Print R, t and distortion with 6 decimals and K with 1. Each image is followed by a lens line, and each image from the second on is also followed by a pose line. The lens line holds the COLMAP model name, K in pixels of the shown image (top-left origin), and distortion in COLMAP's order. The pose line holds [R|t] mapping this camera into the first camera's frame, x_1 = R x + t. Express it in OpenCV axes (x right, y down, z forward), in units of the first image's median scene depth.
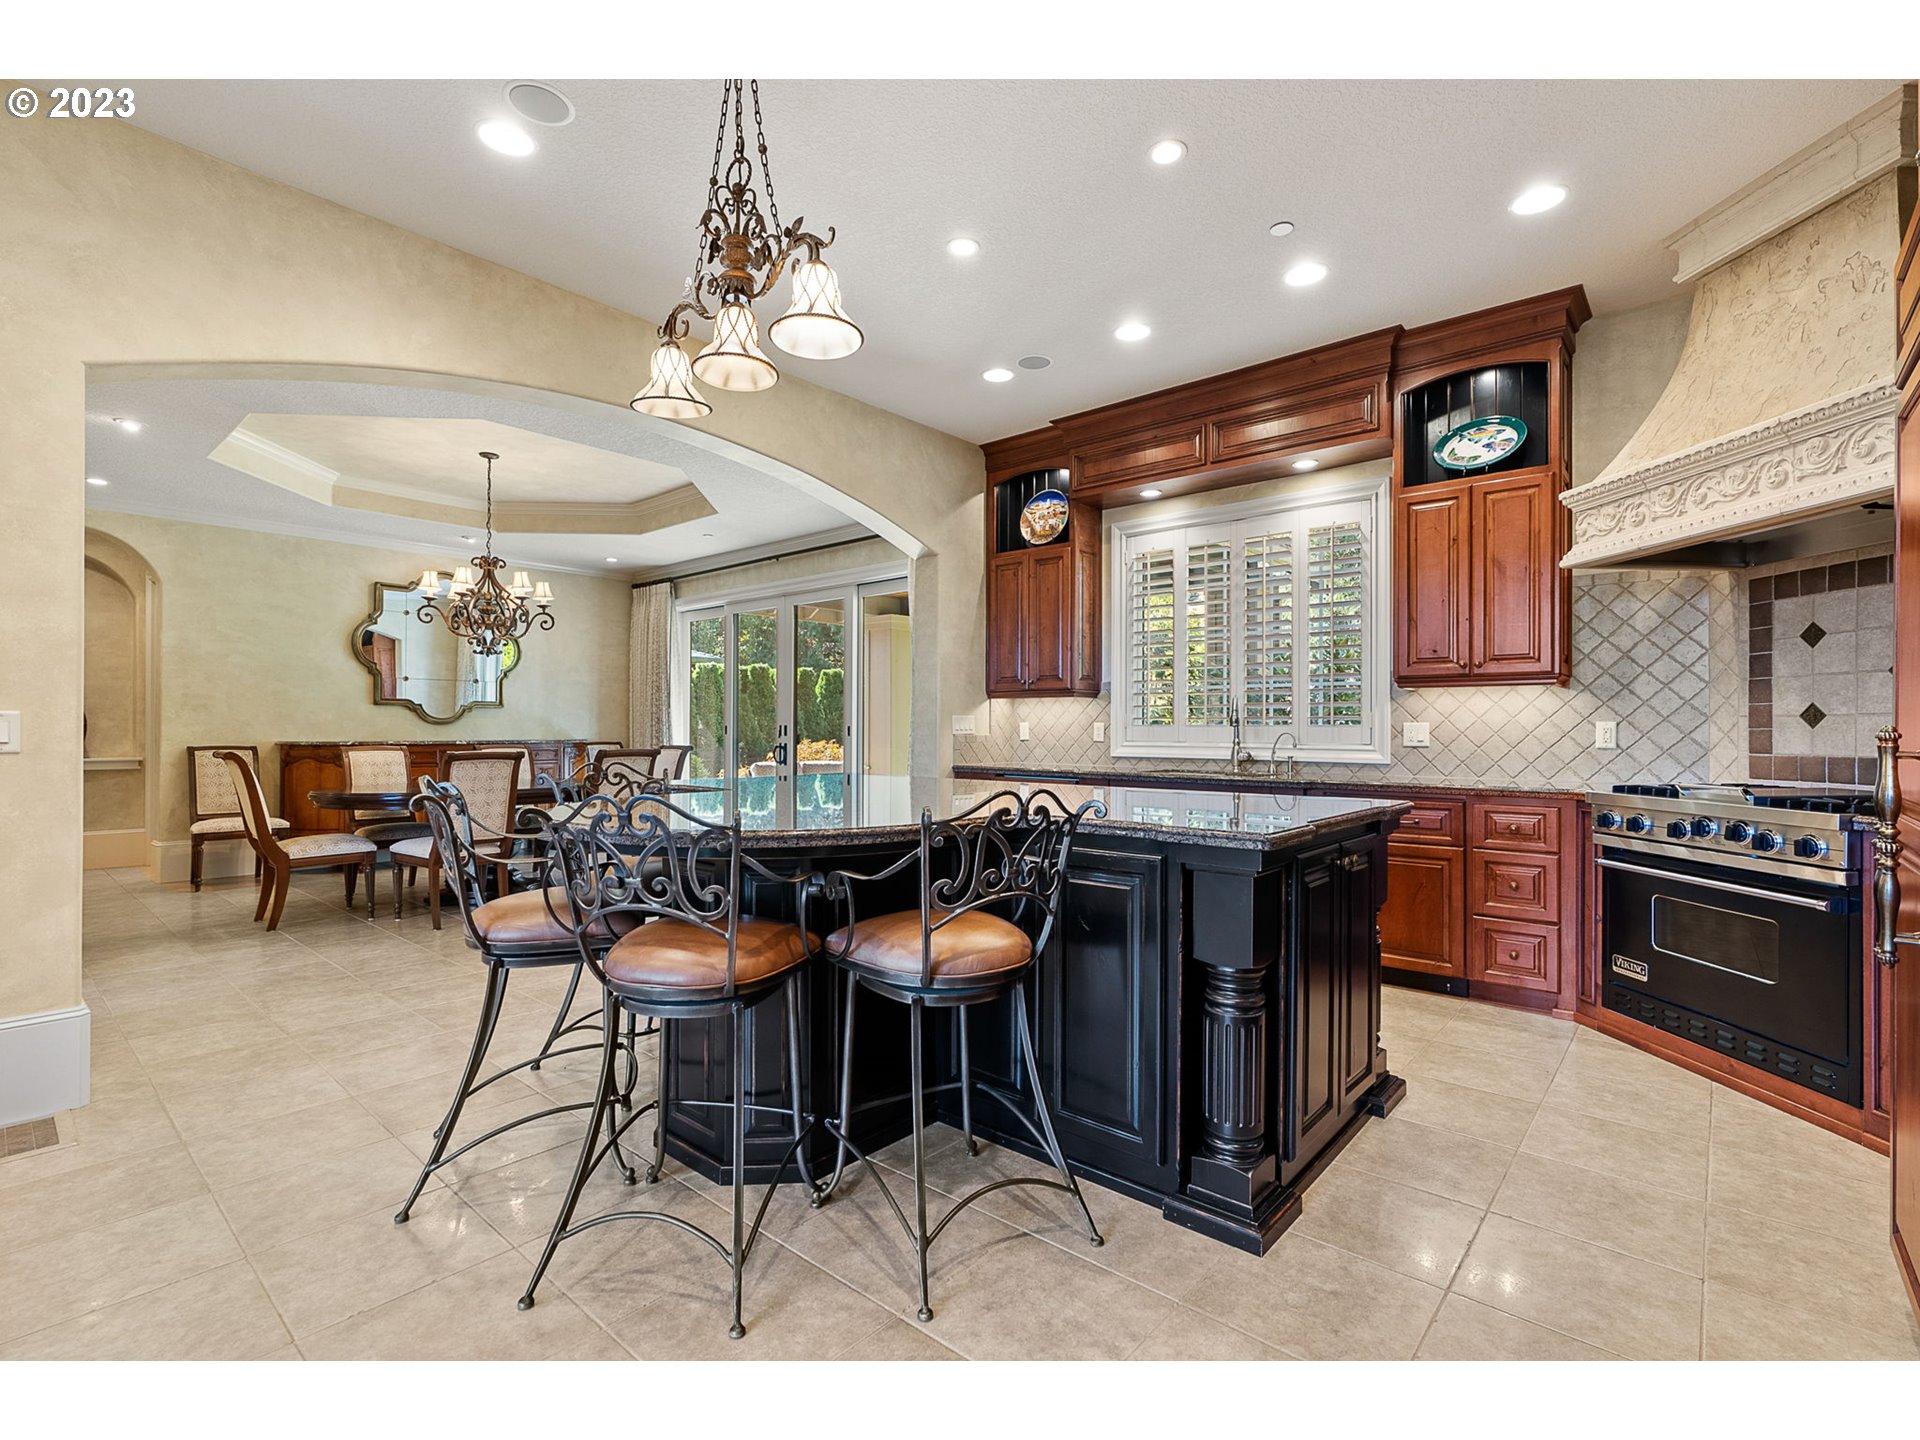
lens RADIAL K [[887.4, 0, 955.2], [0, 887.4, 714.6], [0, 0, 1]] dist [-0.013646, 0.008137]
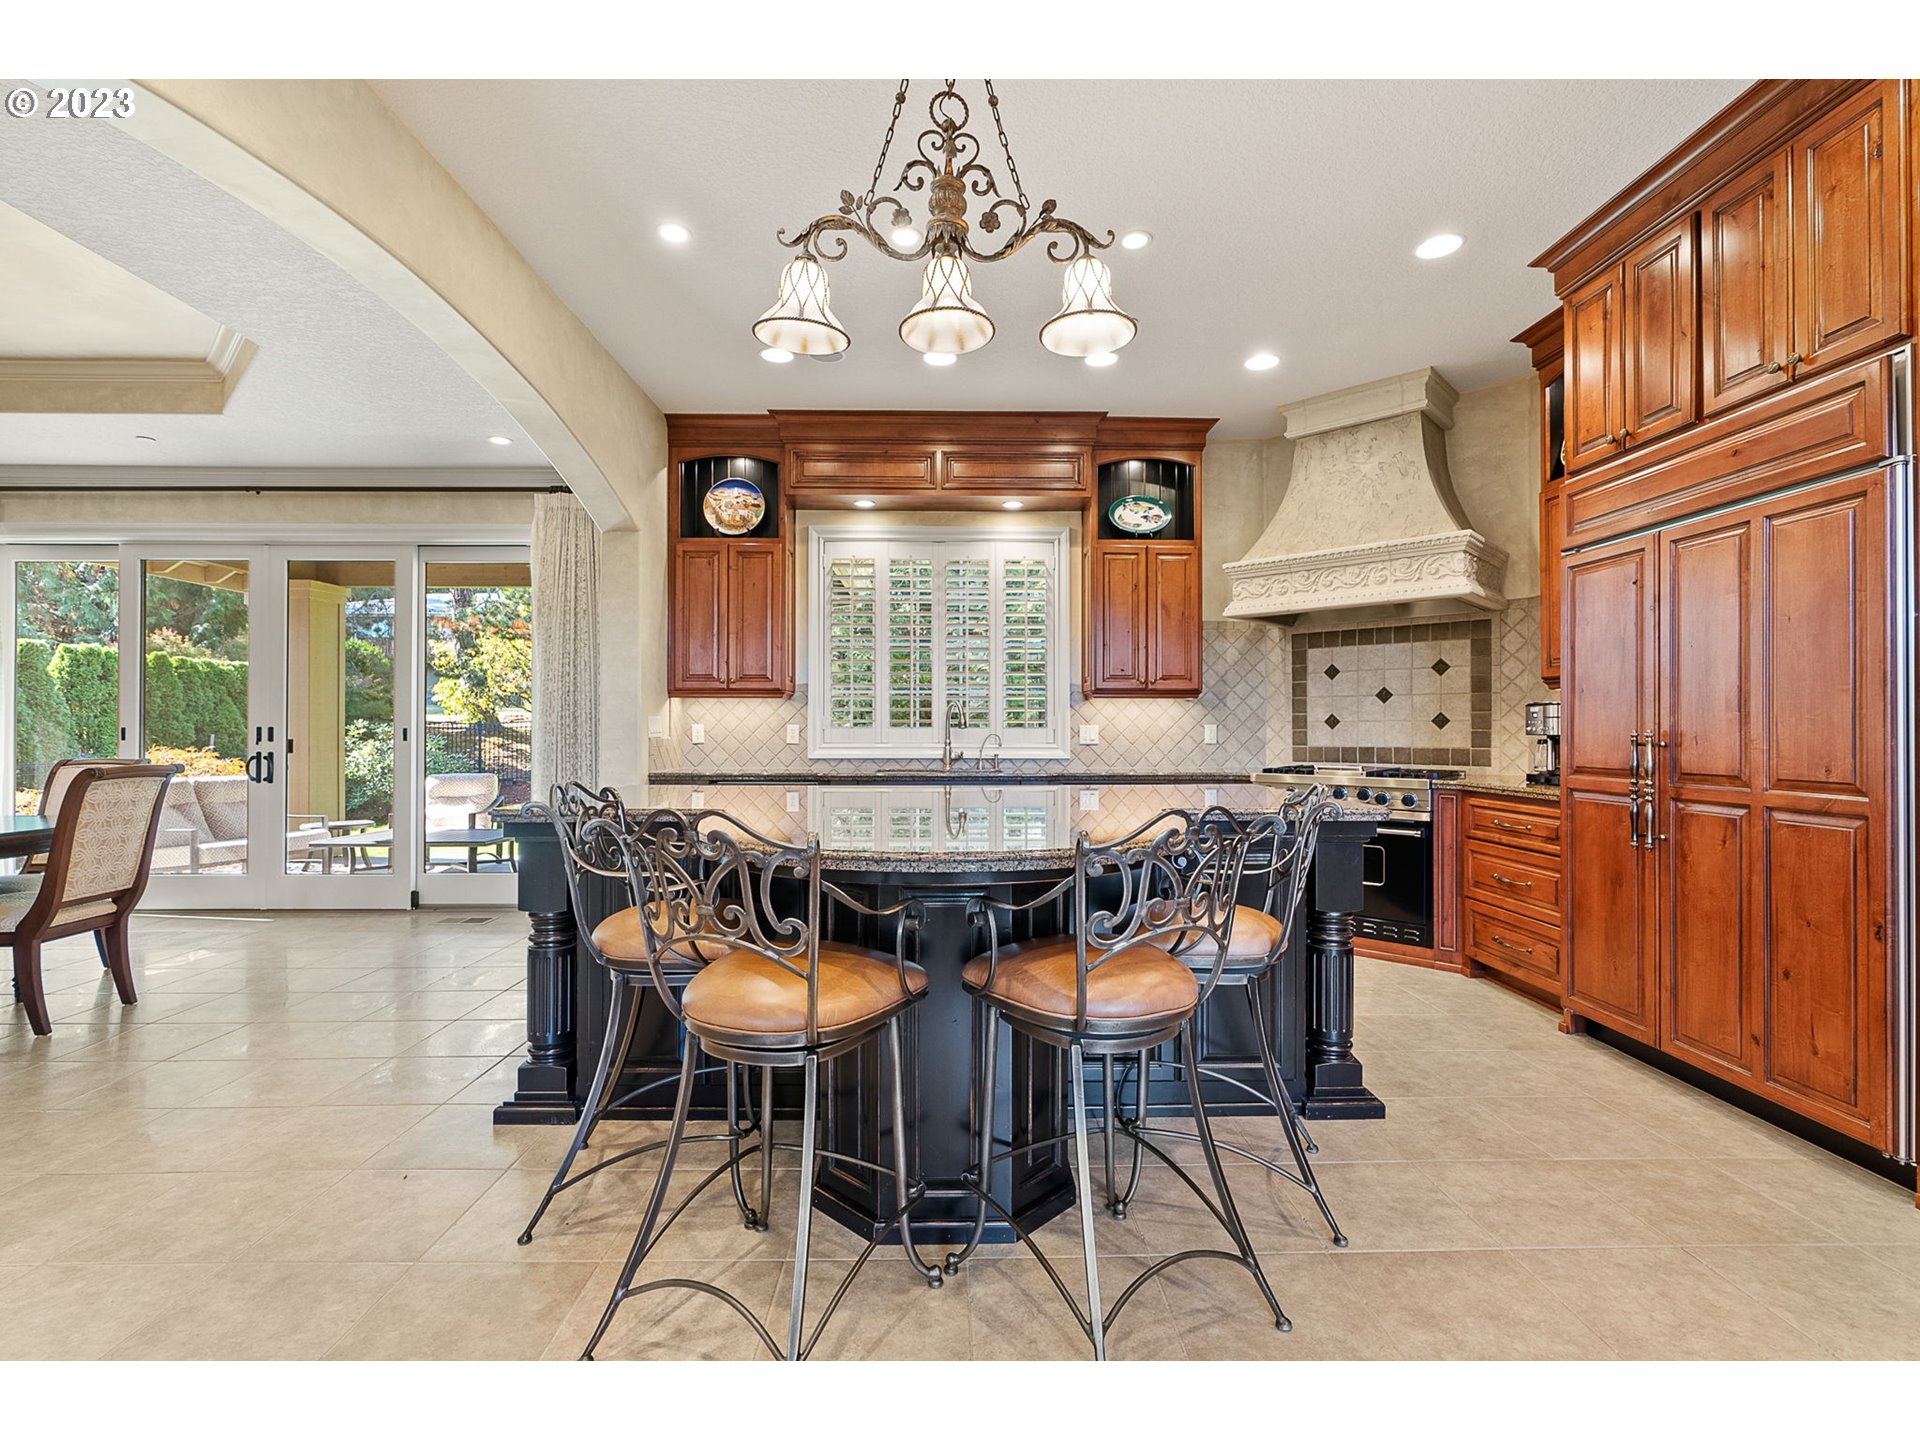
lens RADIAL K [[887.4, 0, 955.2], [0, 887.4, 714.6], [0, 0, 1]] dist [-0.013646, 0.008137]
pose [[0.740295, 0.008404, 0.672229, -0.497998], [-0.008520, 0.999959, -0.003118, -0.000668], [-0.672228, -0.003419, 0.740337, 0.200231]]
